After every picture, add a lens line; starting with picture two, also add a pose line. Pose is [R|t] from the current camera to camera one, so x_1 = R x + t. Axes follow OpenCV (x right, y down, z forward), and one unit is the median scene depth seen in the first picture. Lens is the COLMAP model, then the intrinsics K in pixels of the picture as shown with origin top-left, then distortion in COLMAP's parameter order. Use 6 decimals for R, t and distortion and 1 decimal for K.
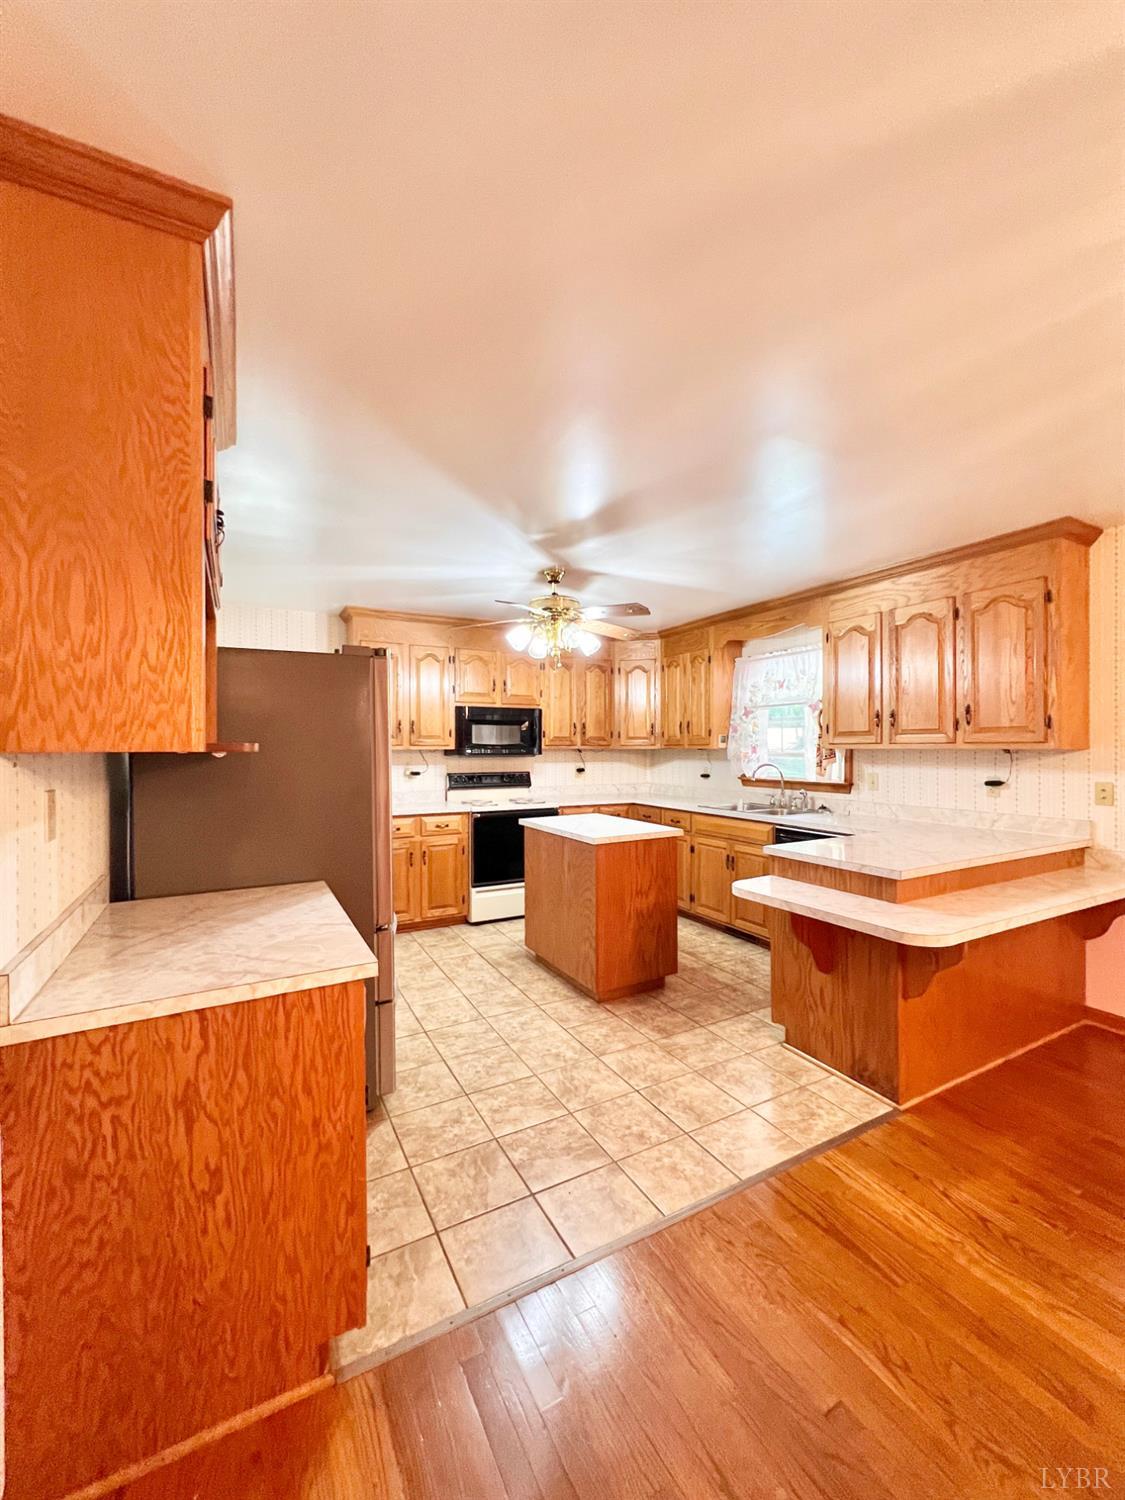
lens RADIAL K [[598.1, 0, 562.4], [0, 598.1, 749.8], [0, 0, 1]] dist [-0.001622, 0.000425]
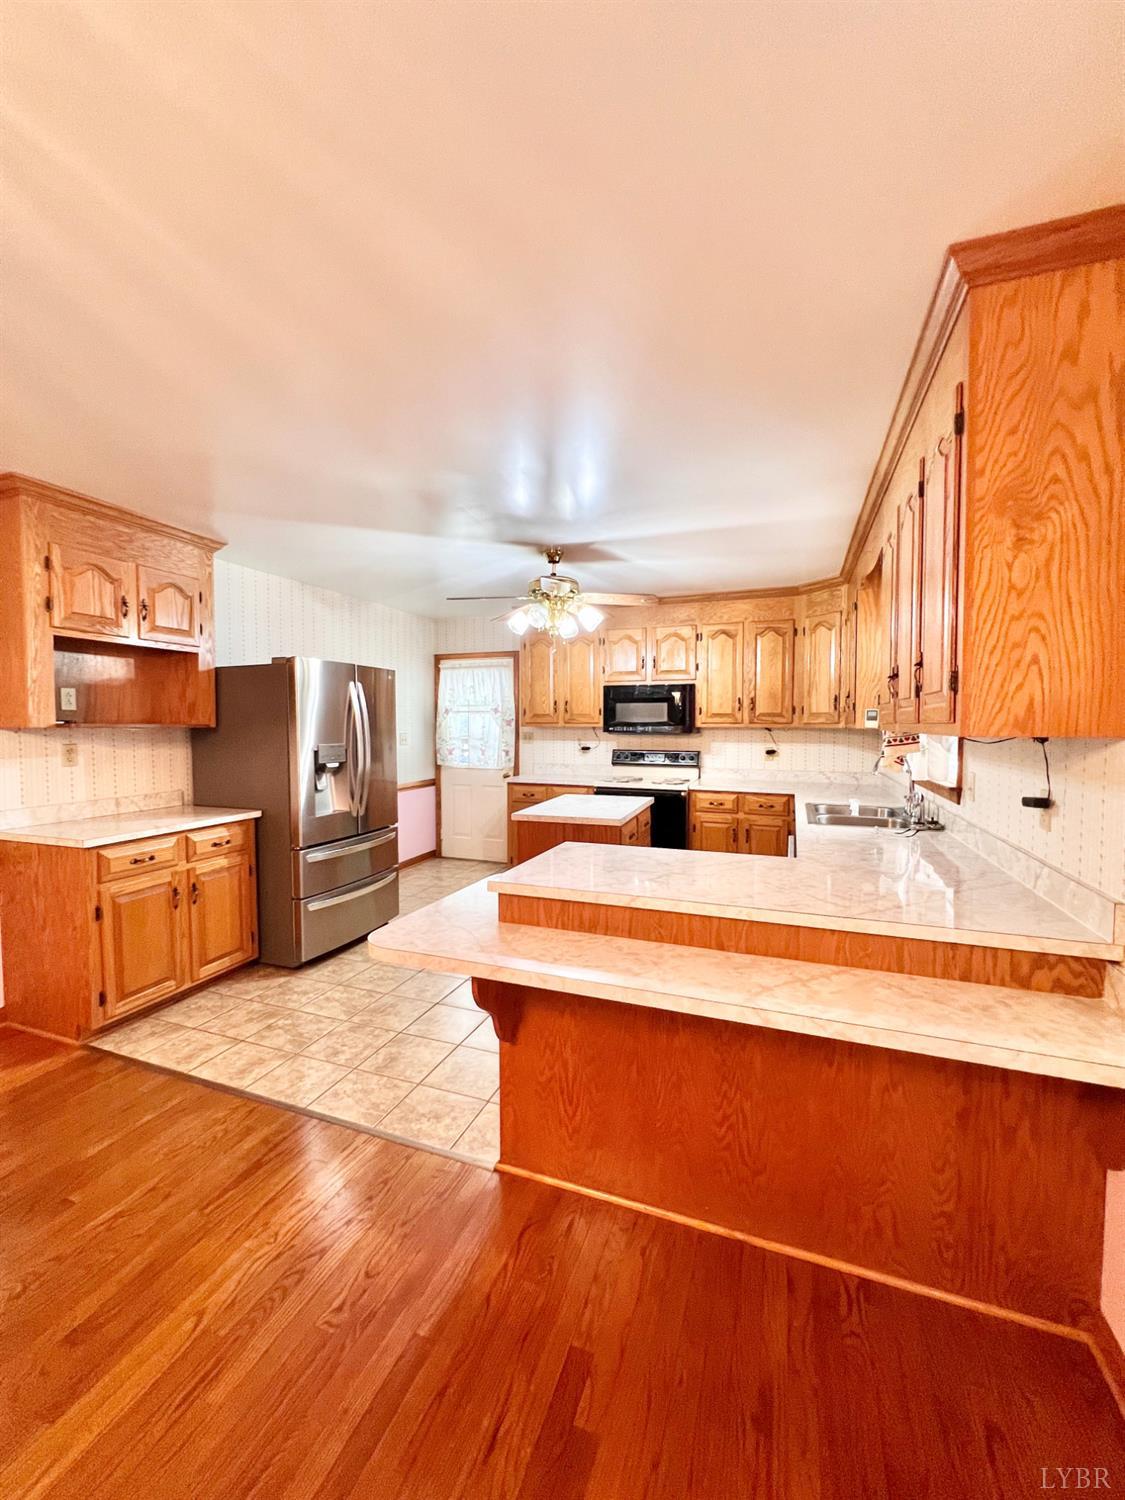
lens RADIAL K [[598.1, 0, 561.6], [0, 598.1, 749.7], [0, 0, 1]] dist [-0.001622, 0.000425]
pose [[0.652743, 0.035161, -0.756763, 0.571008], [-0.005052, 0.999102, 0.042063, -0.004459], [0.757562, -0.023633, 0.652335, 0.252819]]
